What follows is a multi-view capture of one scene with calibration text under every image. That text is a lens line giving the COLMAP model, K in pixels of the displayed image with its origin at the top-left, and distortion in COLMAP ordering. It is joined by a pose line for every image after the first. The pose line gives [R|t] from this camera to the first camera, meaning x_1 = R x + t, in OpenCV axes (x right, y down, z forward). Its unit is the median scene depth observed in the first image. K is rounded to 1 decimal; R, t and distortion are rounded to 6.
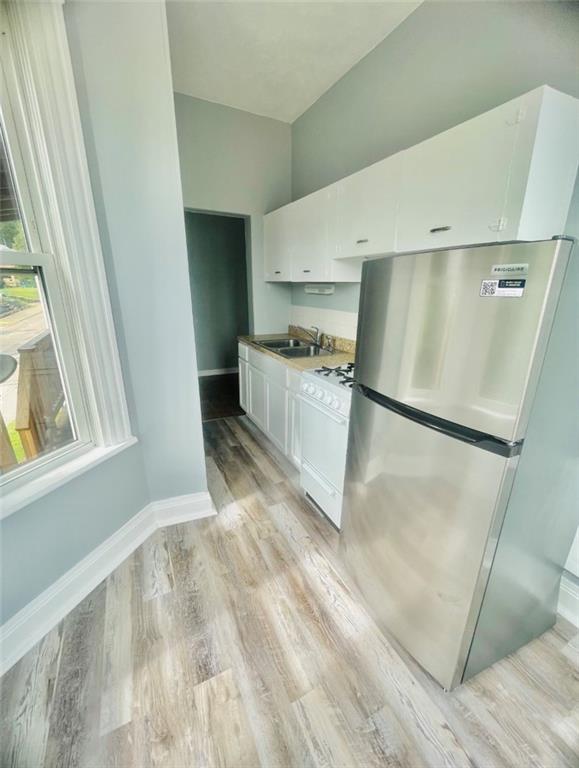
lens RADIAL K [[313.3, 0, 290.4], [0, 313.3, 382.9], [0, 0, 1]] dist [-0.004780, 0.000345]
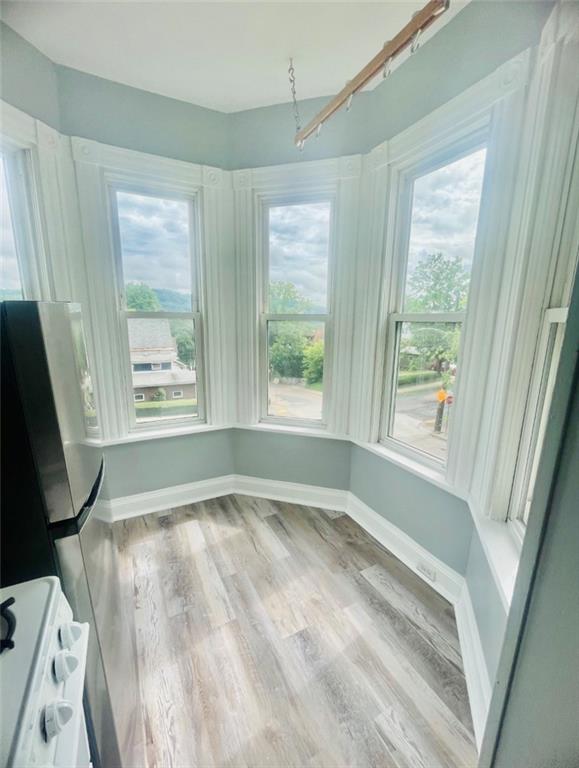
lens RADIAL K [[313.3, 0, 288.4], [0, 313.3, 385.4], [0, 0, 1]] dist [-0.004780, 0.000345]
pose [[-0.999566, -0.015883, -0.024830, -0.150946], [-0.026073, 0.869360, 0.493490, -0.501072], [0.013748, 0.493923, -0.869397, 1.434708]]
